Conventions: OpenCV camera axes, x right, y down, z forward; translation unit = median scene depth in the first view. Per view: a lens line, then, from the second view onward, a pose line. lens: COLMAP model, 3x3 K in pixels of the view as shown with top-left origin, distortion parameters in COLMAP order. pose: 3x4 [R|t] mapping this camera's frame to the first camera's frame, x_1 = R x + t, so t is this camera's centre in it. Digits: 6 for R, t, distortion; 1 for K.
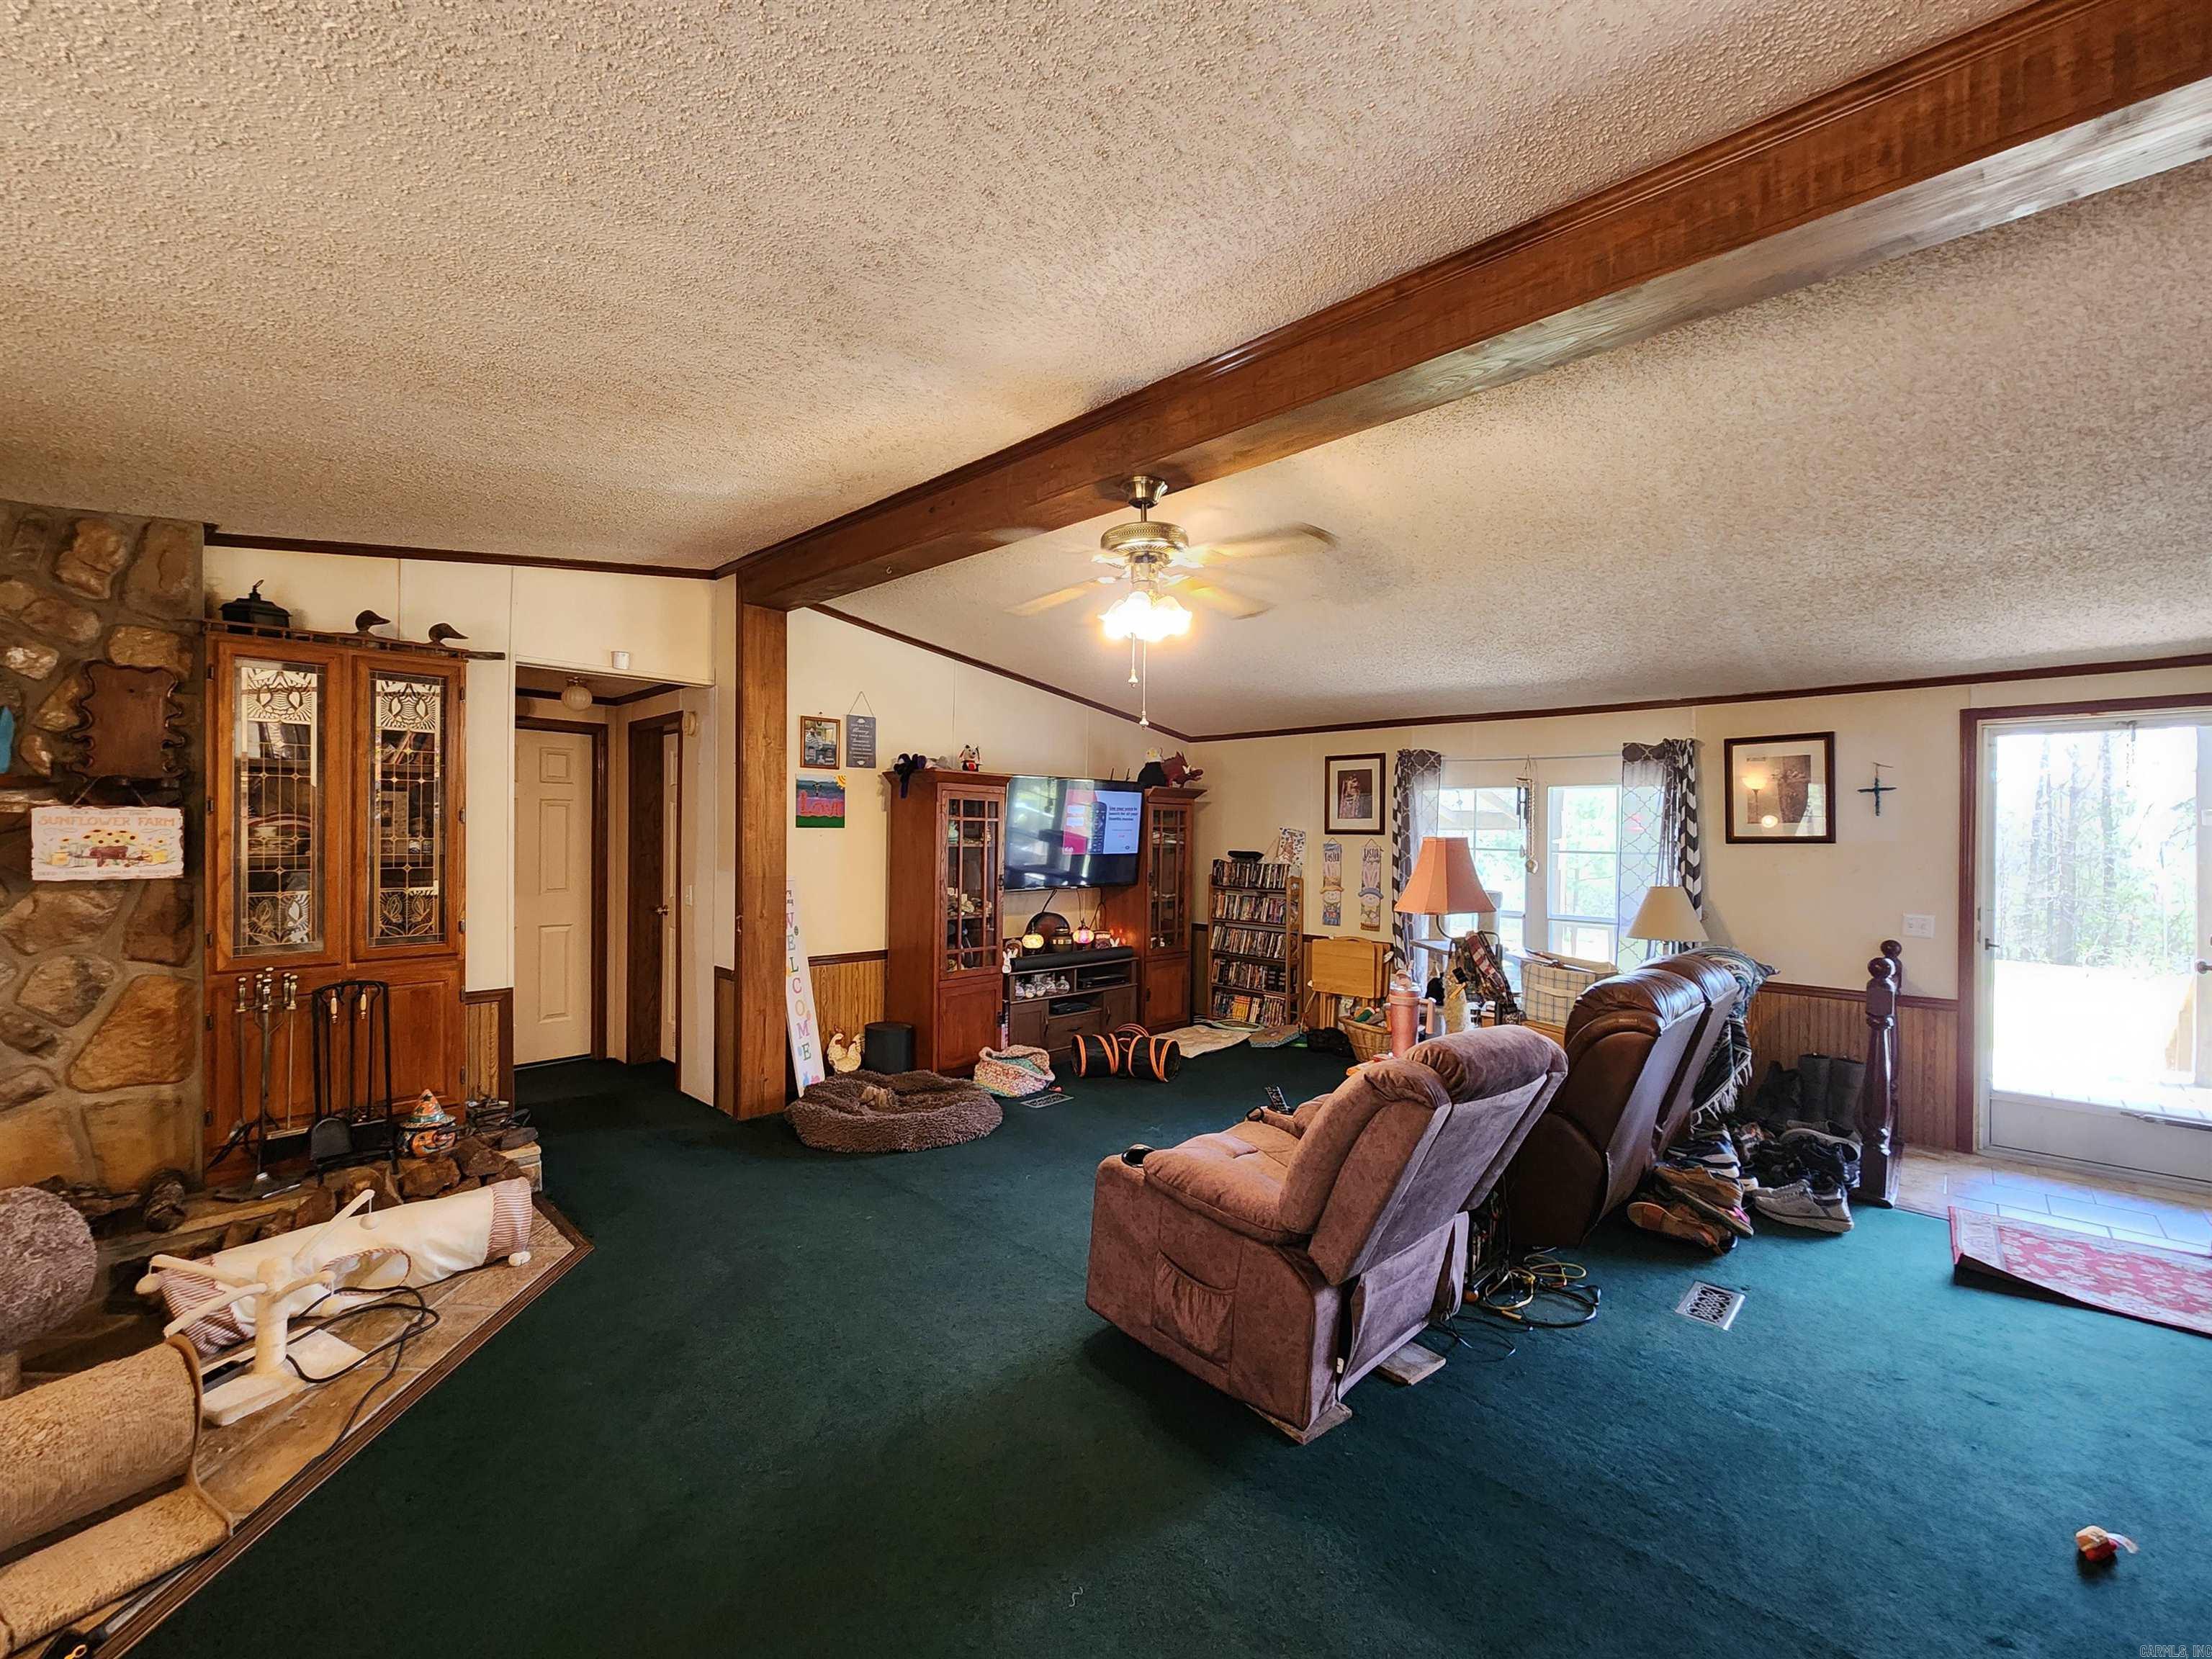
lens RADIAL K [[912.8, 0, 1095.9], [0, 912.8, 835.1], [0, 0, 1]] dist [-0.004030, 0.002031]
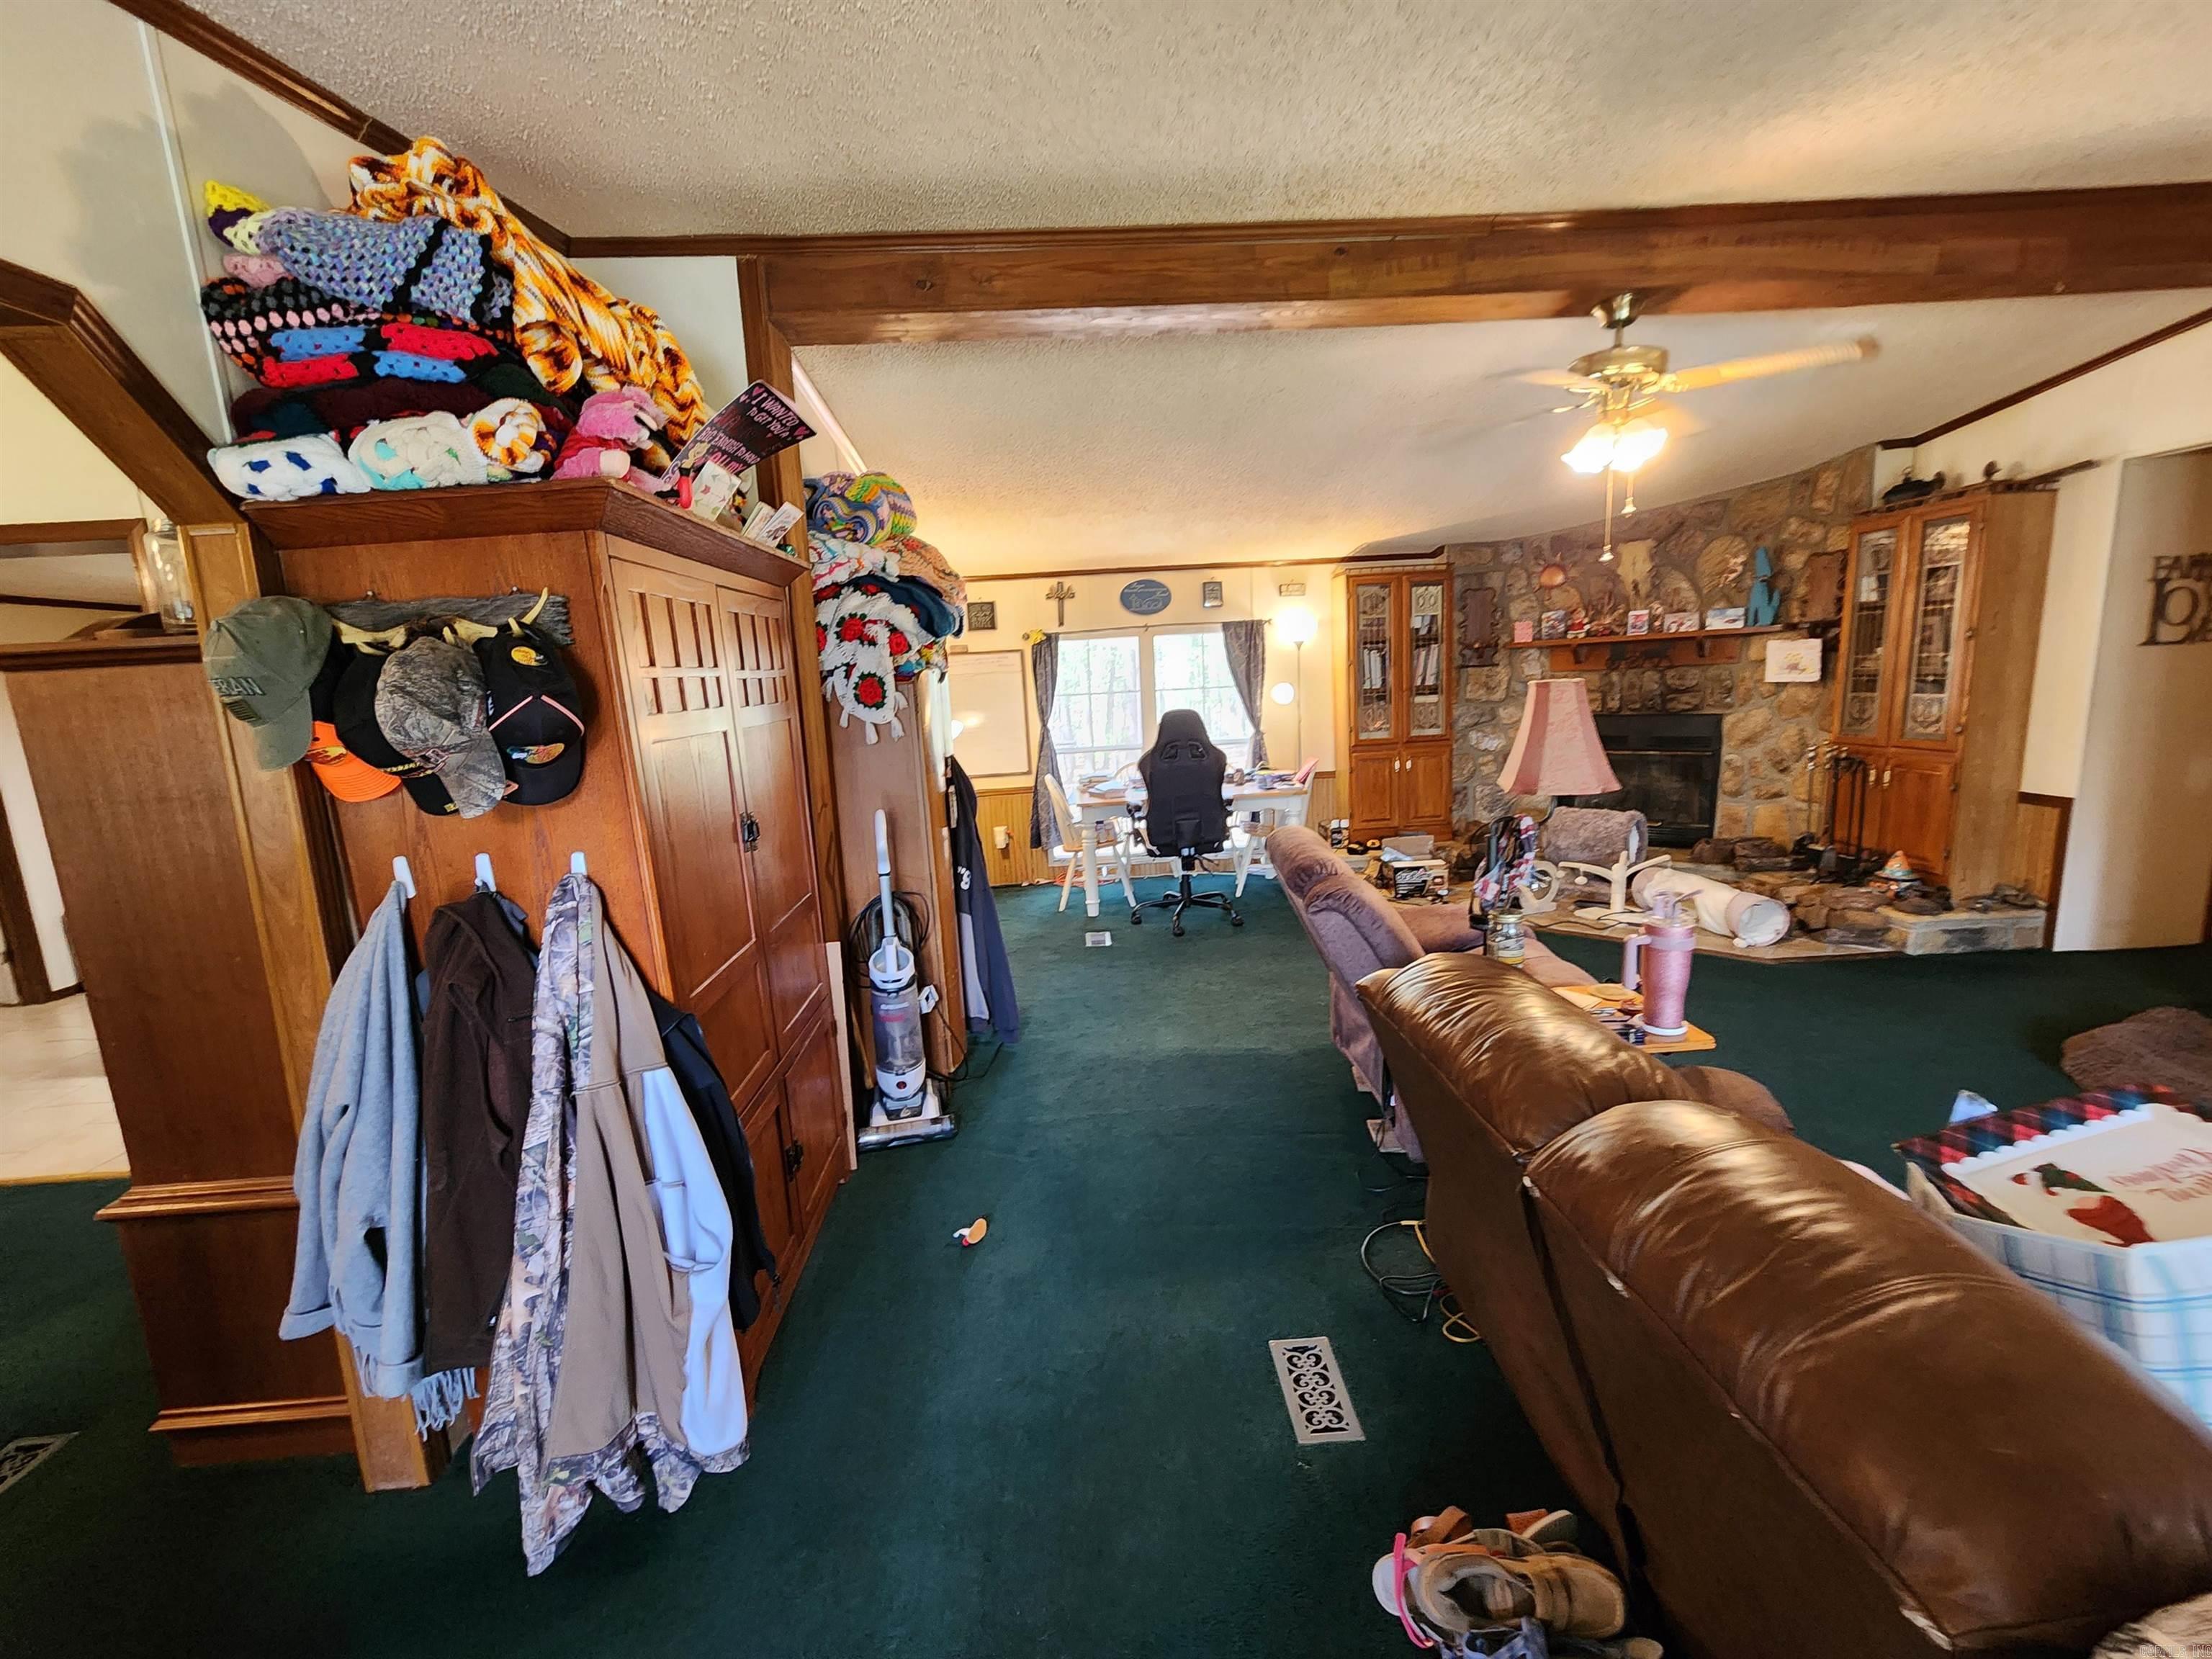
lens RADIAL K [[912.8, 0, 1105.7], [0, 912.8, 835.1], [0, 0, 1]] dist [-0.004030, 0.002031]
pose [[-0.690091, 0.151905, -0.707601, 1.070094], [0.042654, 0.984561, 0.169763, -0.014799], [0.722464, 0.086970, -0.685917, 1.180537]]
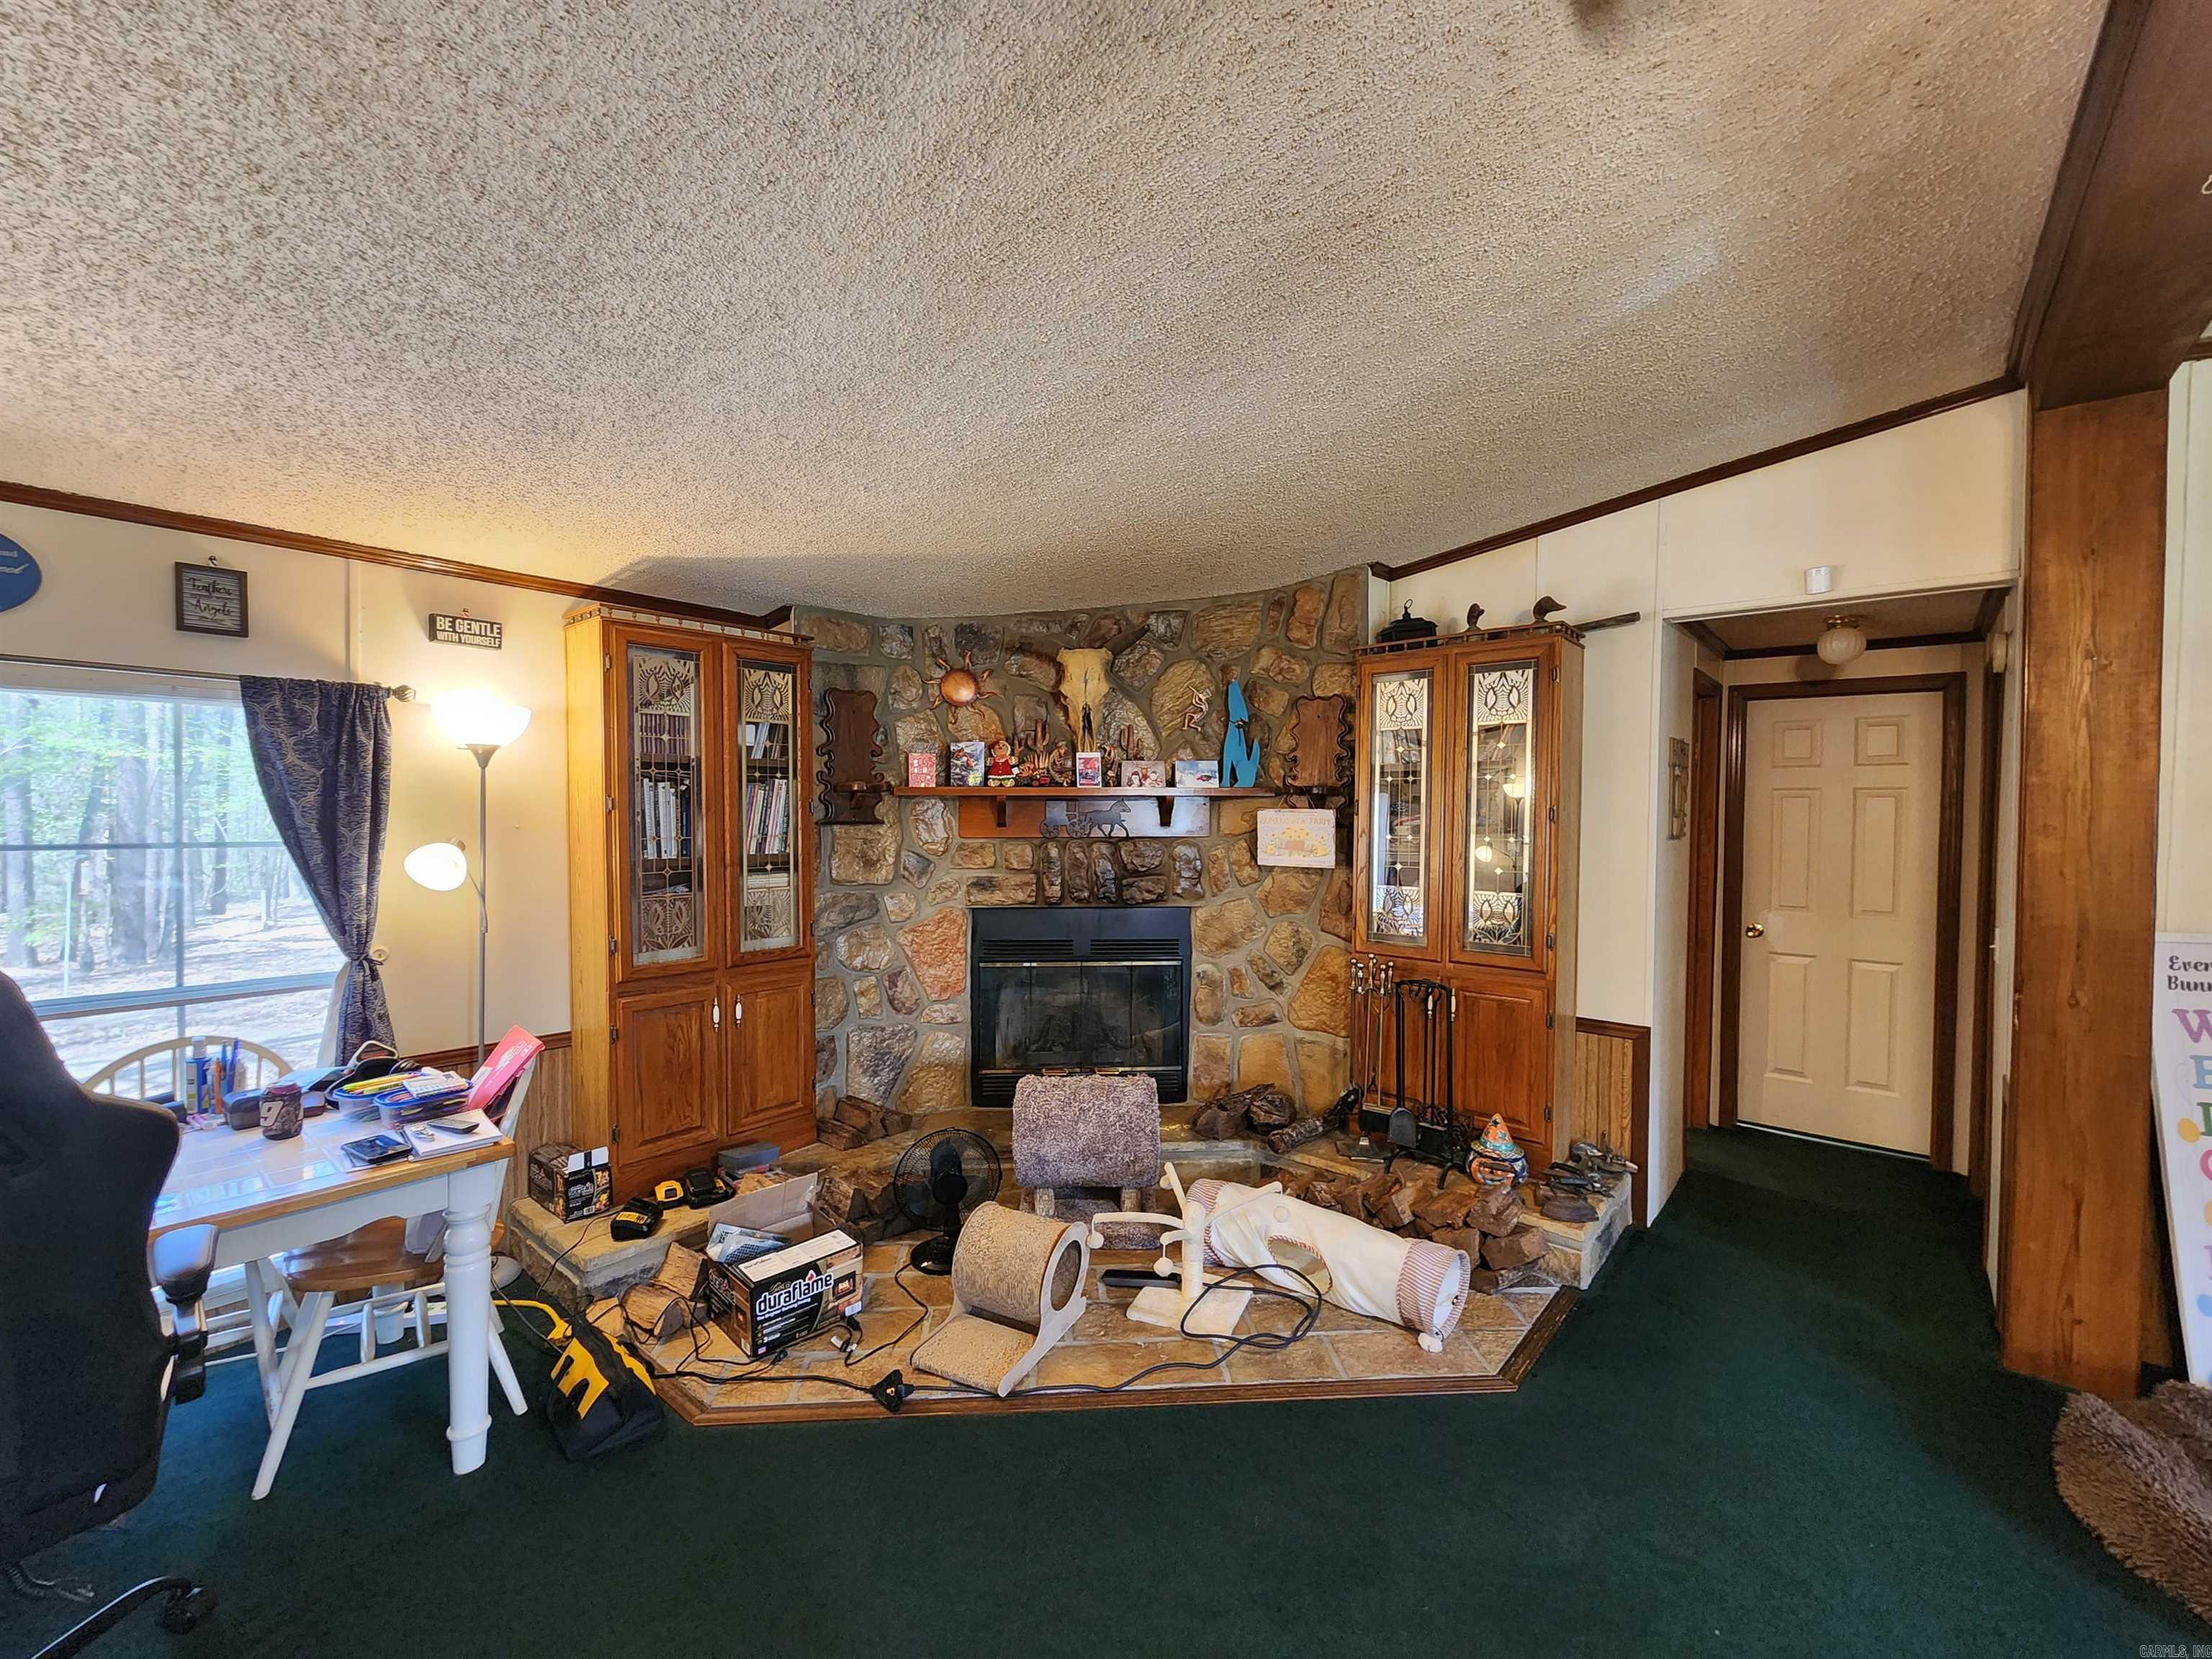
lens RADIAL K [[912.8, 0, 1095.0], [0, 912.8, 831.1], [0, 0, 1]] dist [-0.004030, 0.002031]
pose [[0.052001, 0.015415, -0.998528, 0.171941], [-0.010929, 0.999830, 0.014866, -0.015800], [0.998587, 0.010140, 0.052161, 0.600084]]
